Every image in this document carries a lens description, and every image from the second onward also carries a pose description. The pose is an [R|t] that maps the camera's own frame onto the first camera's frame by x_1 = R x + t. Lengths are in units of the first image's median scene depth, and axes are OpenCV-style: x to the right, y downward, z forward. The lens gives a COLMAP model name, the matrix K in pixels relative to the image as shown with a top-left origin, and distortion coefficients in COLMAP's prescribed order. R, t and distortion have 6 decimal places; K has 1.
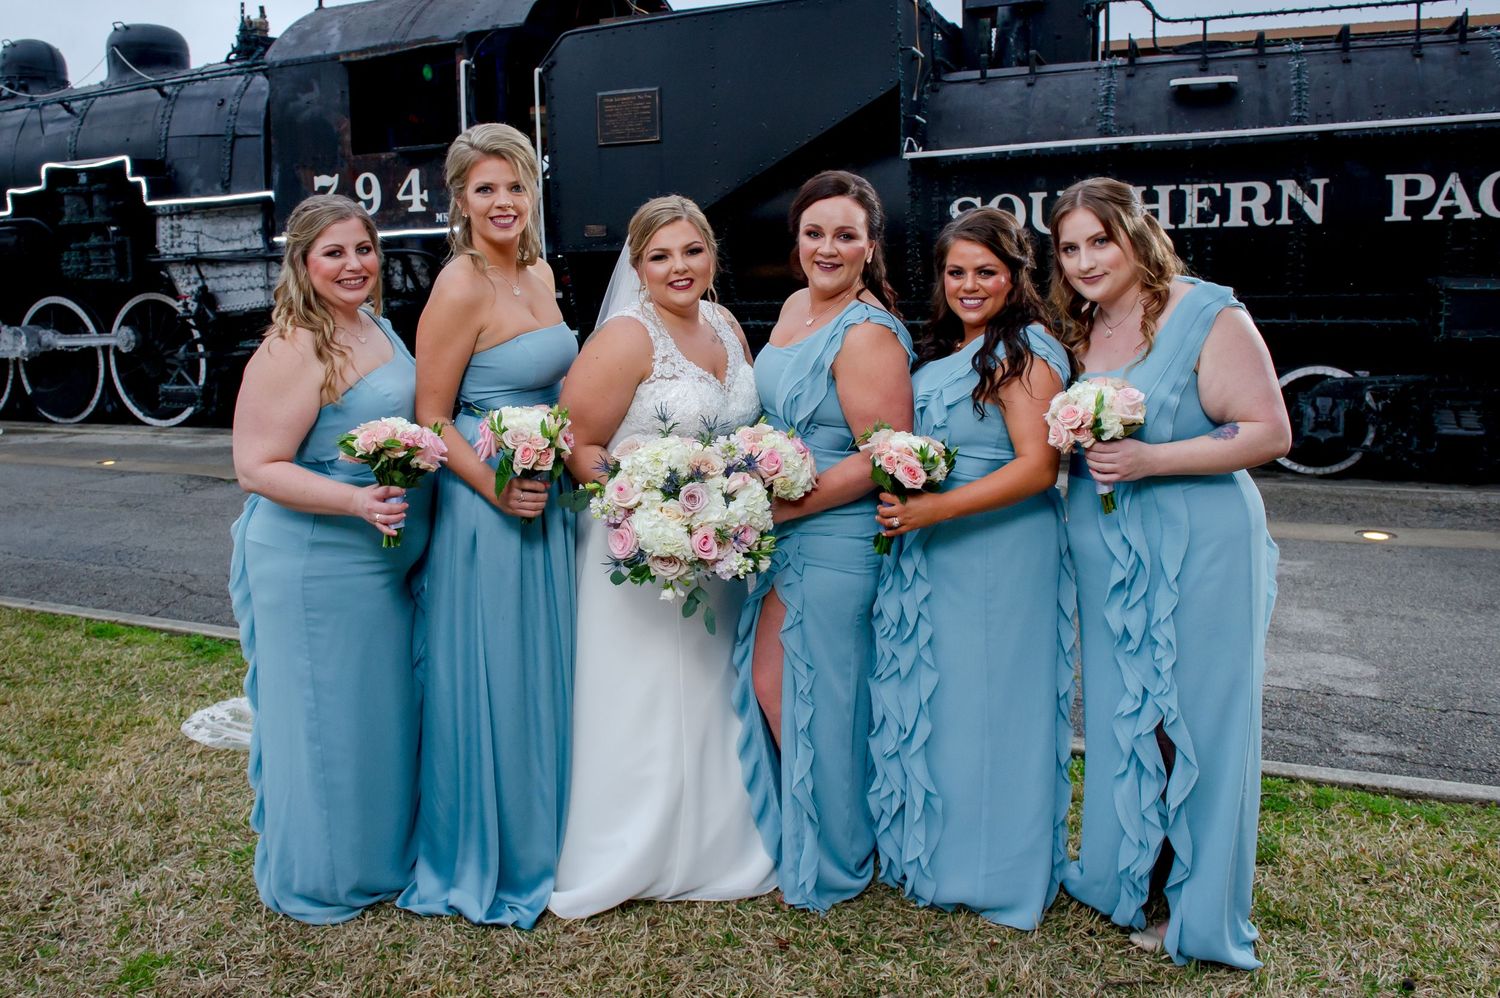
lens RADIAL K [[1166.0, 0, 693.0], [0, 1166.0, 436.4], [0, 0, 1]] dist [-0.053239, -0.002440]
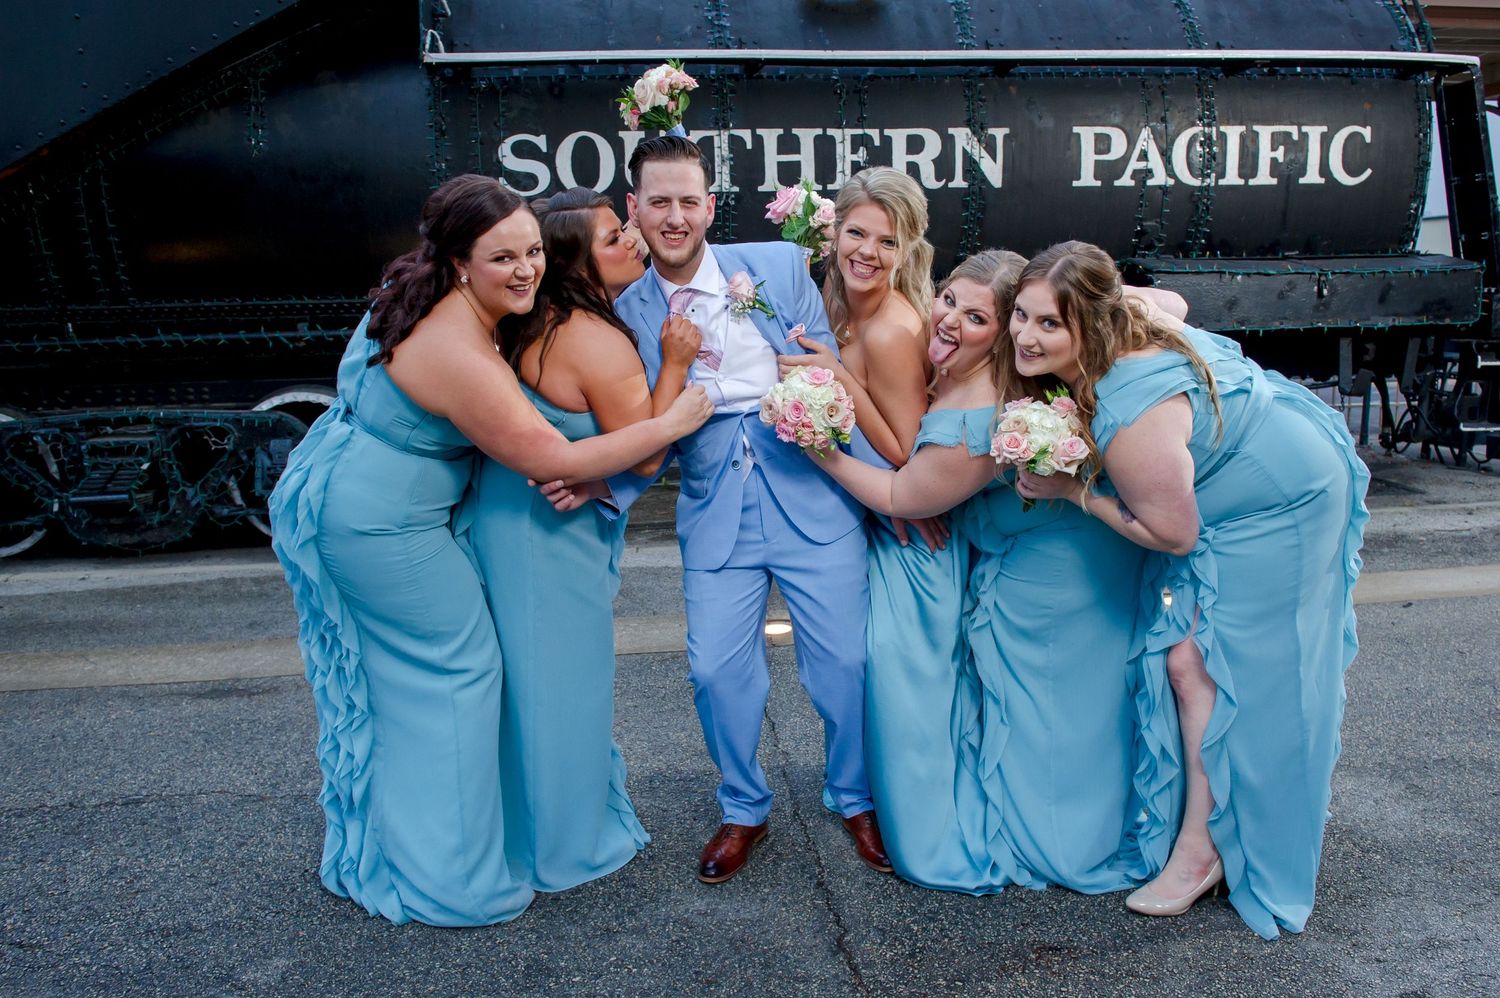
lens RADIAL K [[1186.9, 0, 773.6], [0, 1186.9, 478.7], [0, 0, 1]] dist [-0.039892, -0.011097]
pose [[0.847650, -0.074538, 0.525294, -0.006575], [0.071865, 0.997088, 0.025519, -0.021973], [-0.525666, 0.016119, 0.850538, 0.382409]]
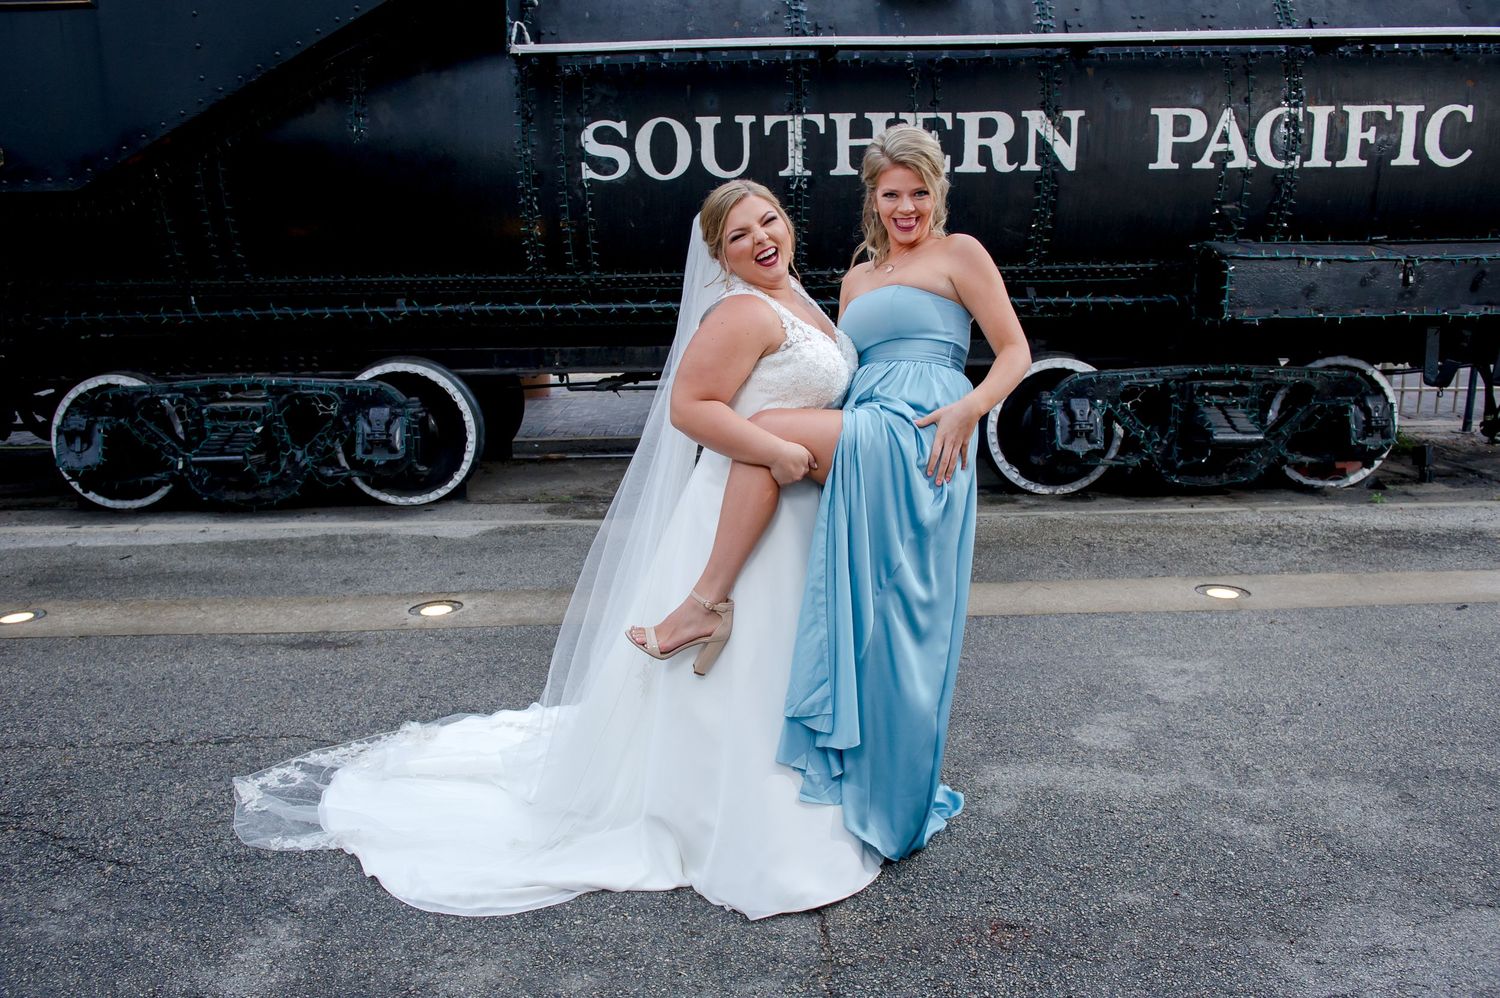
lens RADIAL K [[1178.8, 0, 748.0], [0, 1178.8, 493.3], [0, 0, 1]] dist [-0.030366, -0.006877]
pose [[0.904830, -0.073696, 0.419347, 0.008372], [0.049410, 0.996427, 0.068500, -0.033545], [-0.422897, -0.041261, 0.905238, 0.347908]]
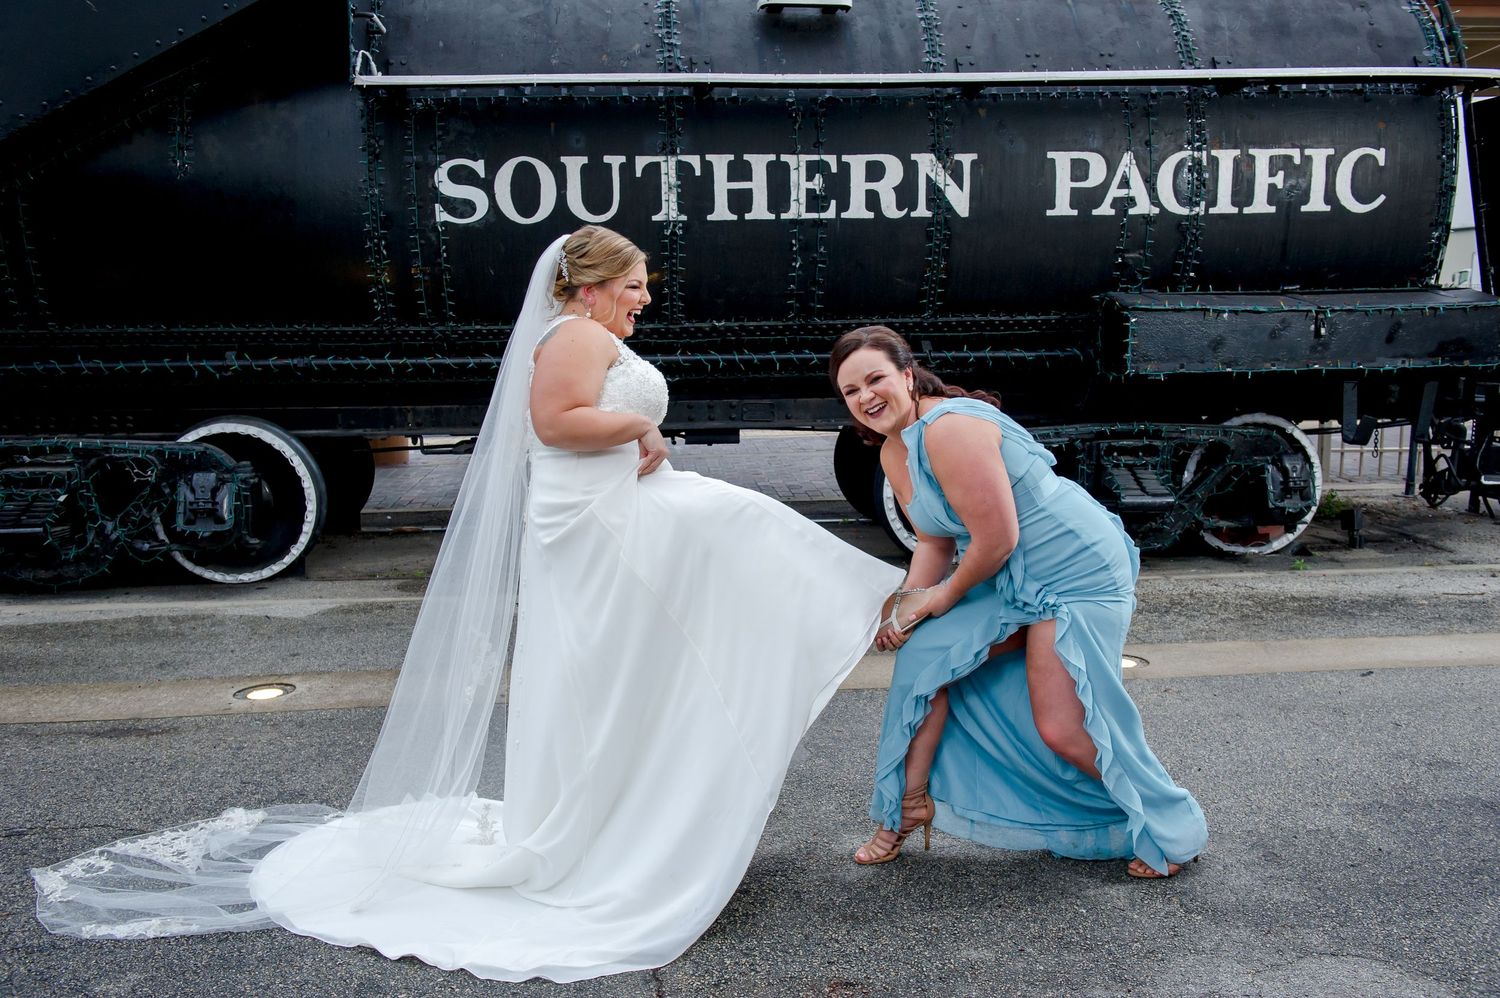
lens RADIAL K [[1367.2, 0, 750.1], [0, 1367.2, 502.3], [0, 0, 1]] dist [0.009867, -0.000045]
pose [[0.871843, -0.055004, 0.486688, 0.004646], [0.054412, 0.998400, 0.015362, -0.026648], [-0.486754, 0.013088, 0.873441, 0.298533]]
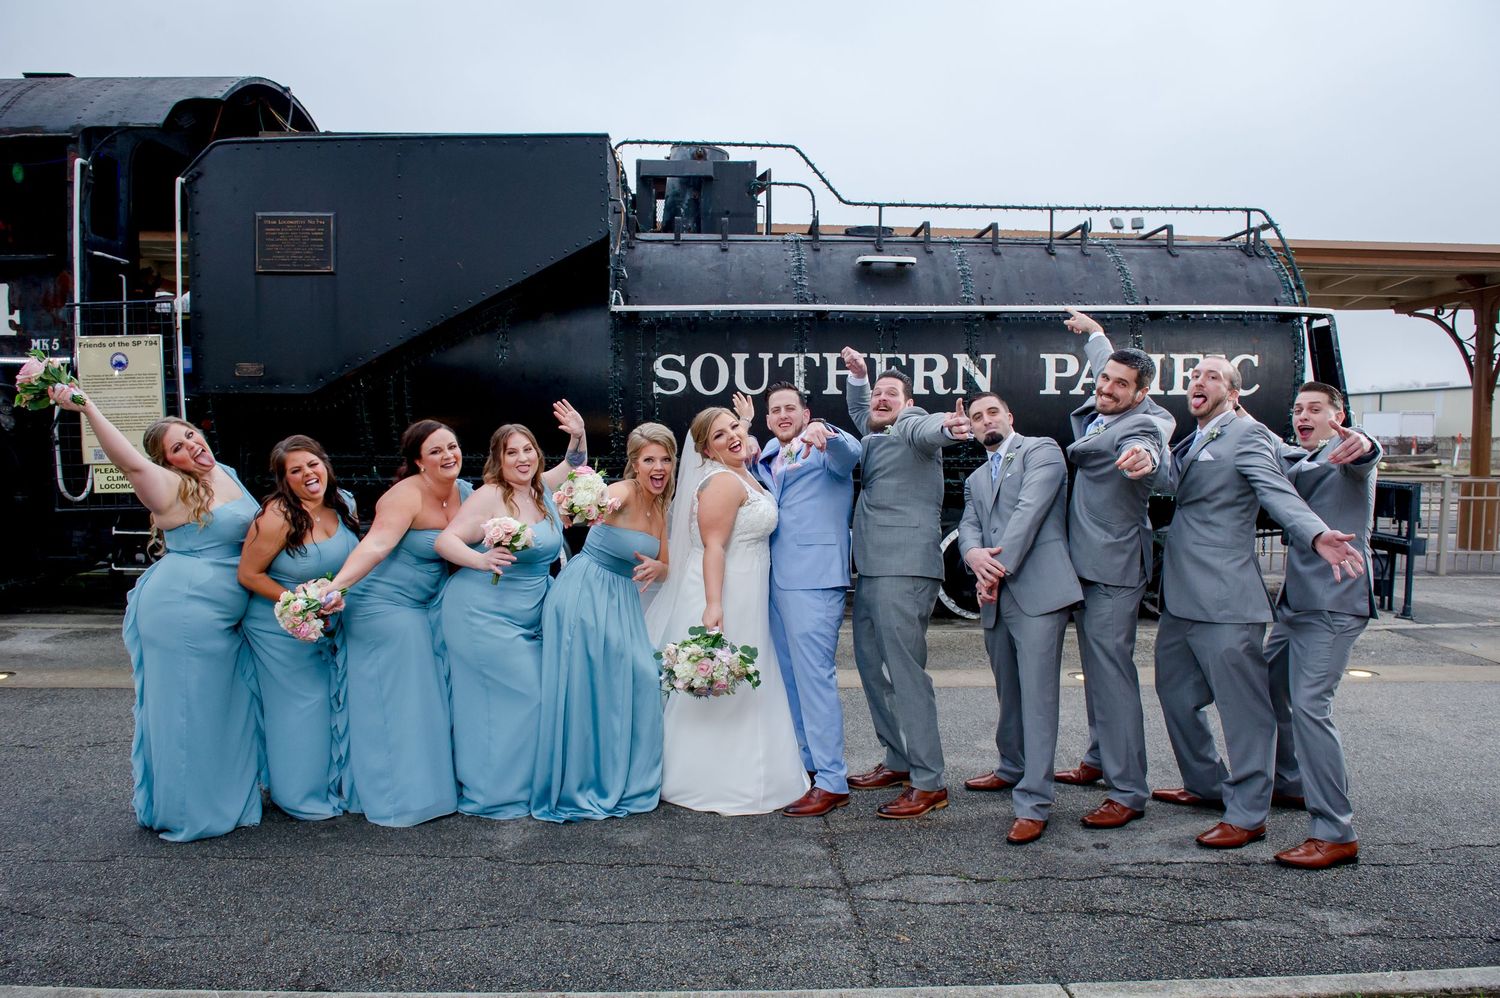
lens RADIAL K [[1049.2, 0, 750.0], [0, 1049.2, 499.0], [0, 0, 1]] dist [-0.049464, -0.003913]
pose [[0.900027, 0.004617, 0.435811, -0.096911], [0.030823, 0.996766, -0.074215, -0.014519], [-0.434744, 0.080229, 0.896973, 0.180783]]
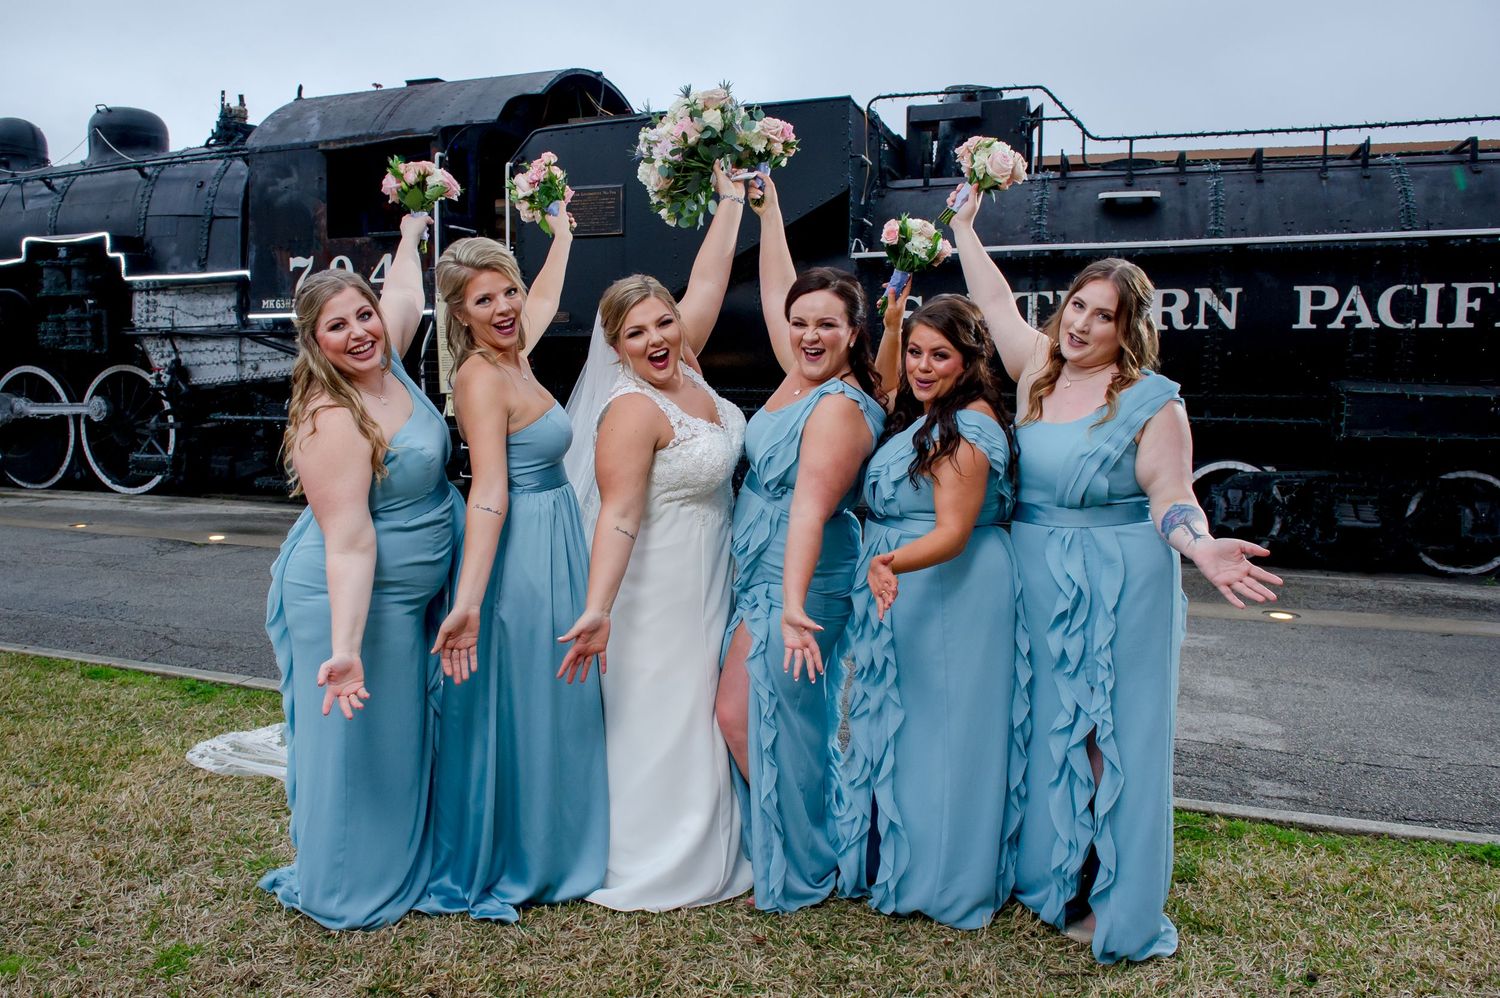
lens RADIAL K [[1126.2, 0, 672.7], [0, 1126.2, 495.9], [0, 0, 1]] dist [-0.050300, -0.006392]
pose [[0.998989, 0.025580, 0.036963, -0.016364], [-0.024604, 0.999342, -0.026641, 0.012081], [-0.037620, 0.025705, 0.998961, -0.024104]]
